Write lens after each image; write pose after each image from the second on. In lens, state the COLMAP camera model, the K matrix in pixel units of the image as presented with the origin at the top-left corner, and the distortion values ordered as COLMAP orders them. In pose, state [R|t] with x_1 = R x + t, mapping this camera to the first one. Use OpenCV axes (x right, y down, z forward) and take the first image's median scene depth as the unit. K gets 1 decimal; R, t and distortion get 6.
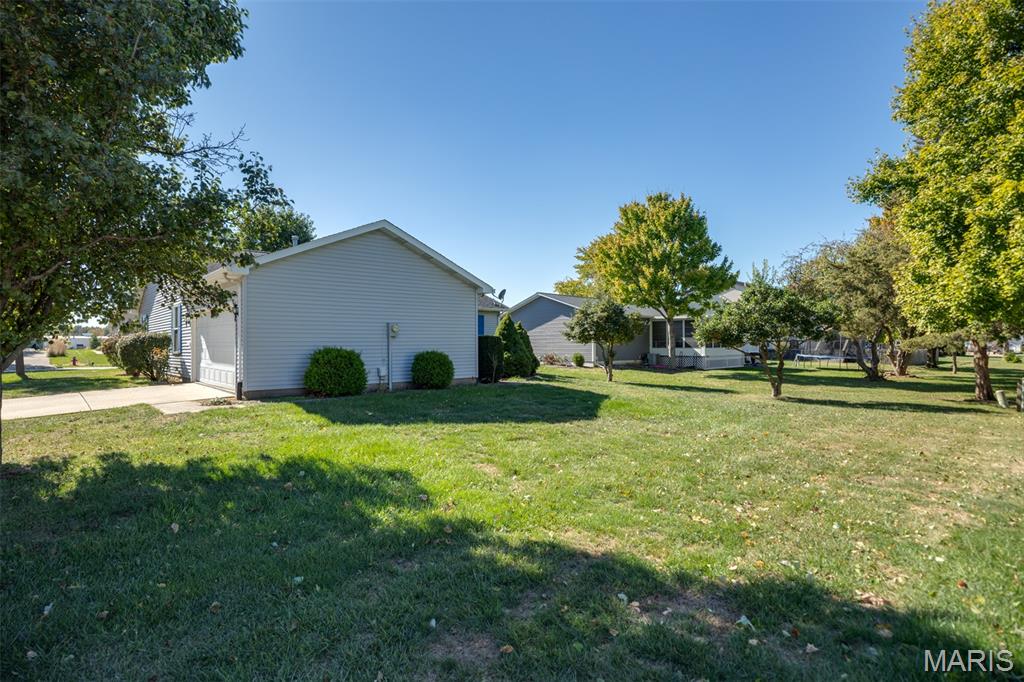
lens RADIAL K [[516.1, 0, 512.0], [0, 516.1, 341.0], [0, 0, 1]] dist [-0.014943, 0.000464]
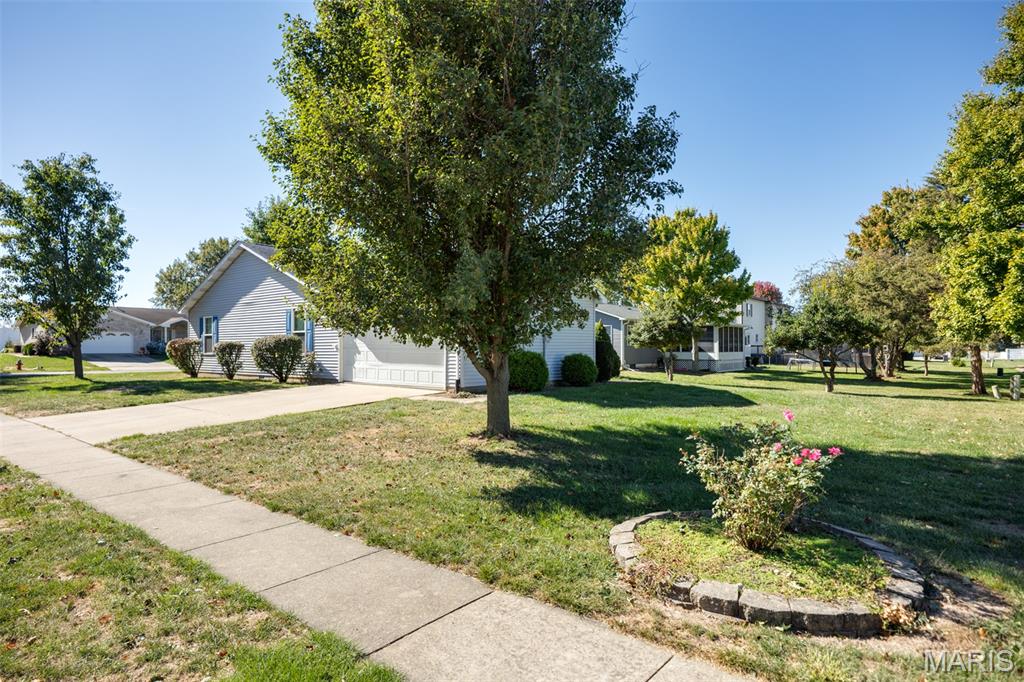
lens RADIAL K [[577.3, 0, 512.0], [0, 577.3, 341.0], [0, 0, 1]] dist [0.001723, -0.000633]
pose [[0.989154, 0.005953, 0.146761, -0.278563], [-0.005155, 0.999970, -0.005817, -0.000839], [-0.146791, 0.004998, 0.989155, -0.157612]]
